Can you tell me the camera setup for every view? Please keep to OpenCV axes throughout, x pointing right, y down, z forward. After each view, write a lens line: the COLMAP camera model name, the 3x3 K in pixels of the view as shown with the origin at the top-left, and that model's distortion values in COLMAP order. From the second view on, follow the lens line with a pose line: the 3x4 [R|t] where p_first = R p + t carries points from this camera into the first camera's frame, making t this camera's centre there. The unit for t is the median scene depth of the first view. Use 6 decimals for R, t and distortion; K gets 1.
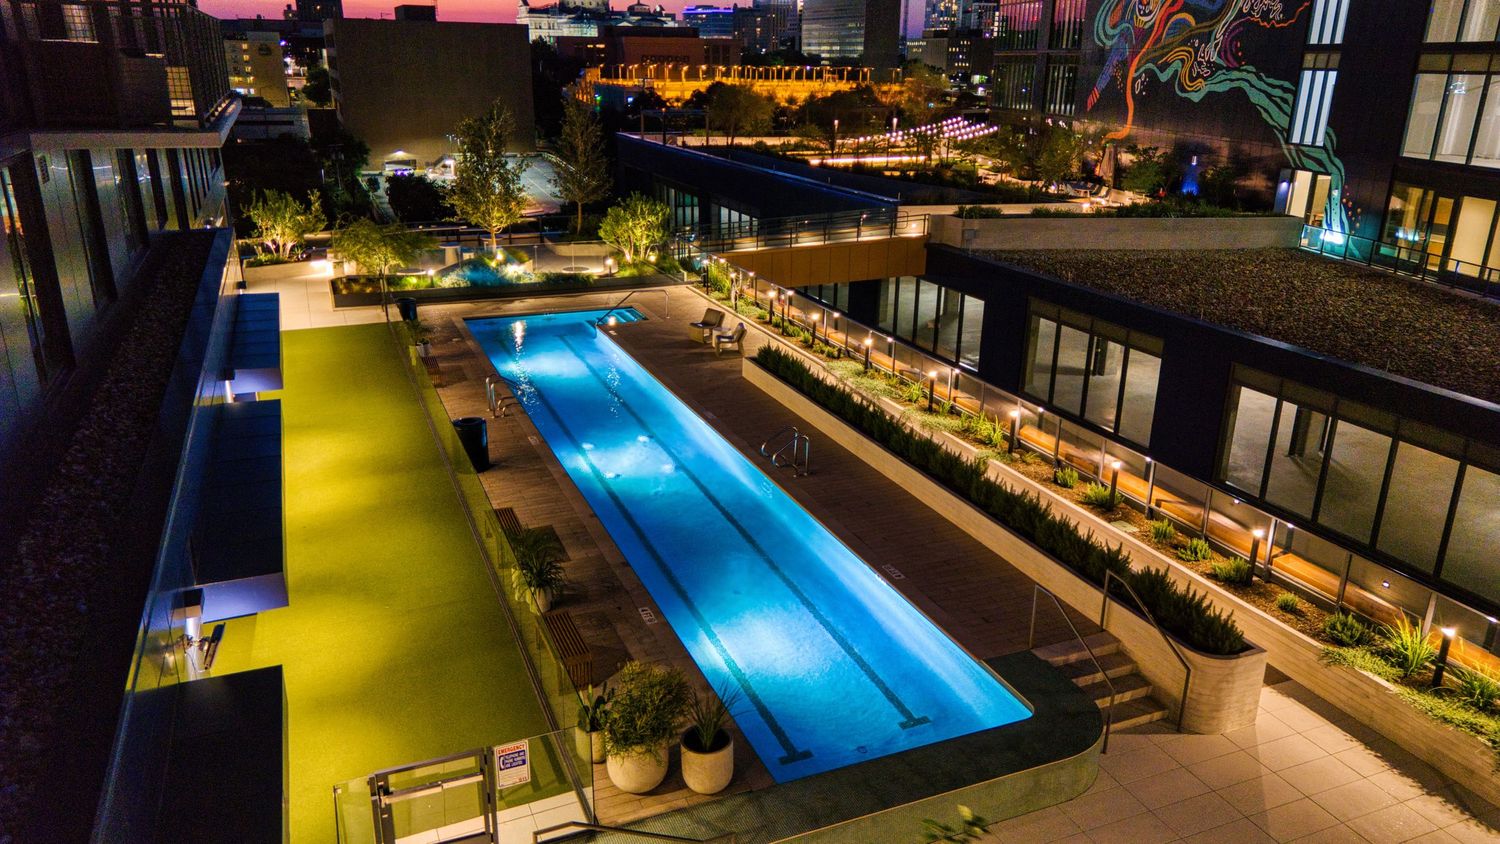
lens RADIAL K [[1054.1, 0, 750.0], [0, 1054.1, 422.0], [0, 0, 1]] dist [0.079010, -0.085051]
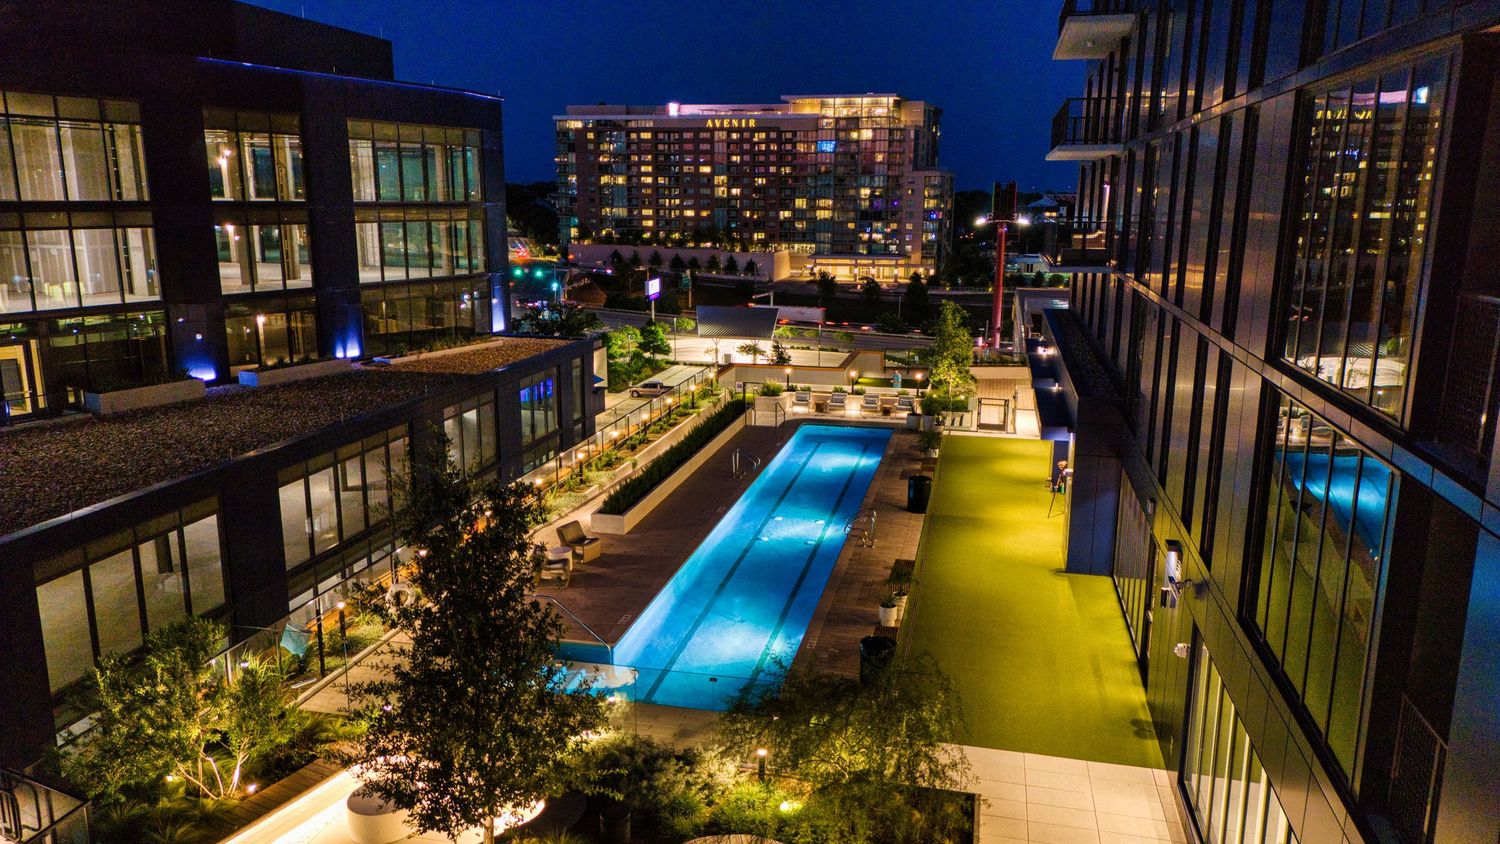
lens RADIAL K [[1054.1, 0, 750.0], [0, 1054.1, 422.0], [0, 0, 1]] dist [0.079010, -0.085051]
pose [[-0.812807, -0.159414, 0.560296, -0.428119], [0.174125, 0.851367, 0.494827, -0.403924], [-0.555900, 0.499761, -0.664240, 0.998001]]
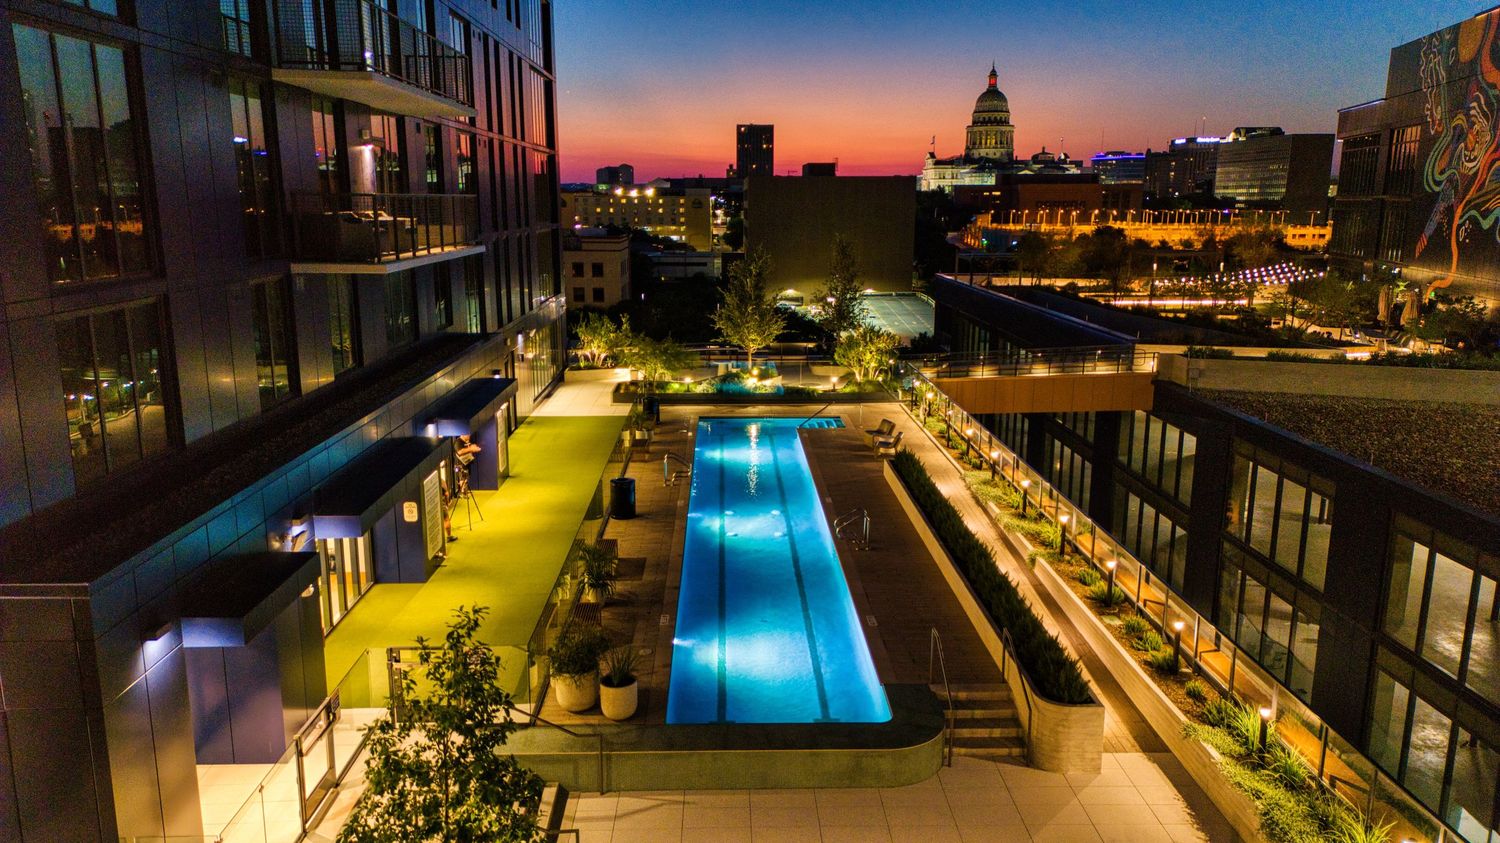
lens RADIAL K [[1054.1, 0, 750.0], [0, 1054.1, 421.5], [0, 0, 1]] dist [0.079010, -0.085051]
pose [[0.930107, 0.066002, -0.361309, 0.171226], [-0.111438, 0.988062, -0.106377, 0.023690], [0.349974, 0.139206, 0.926358, -0.086463]]
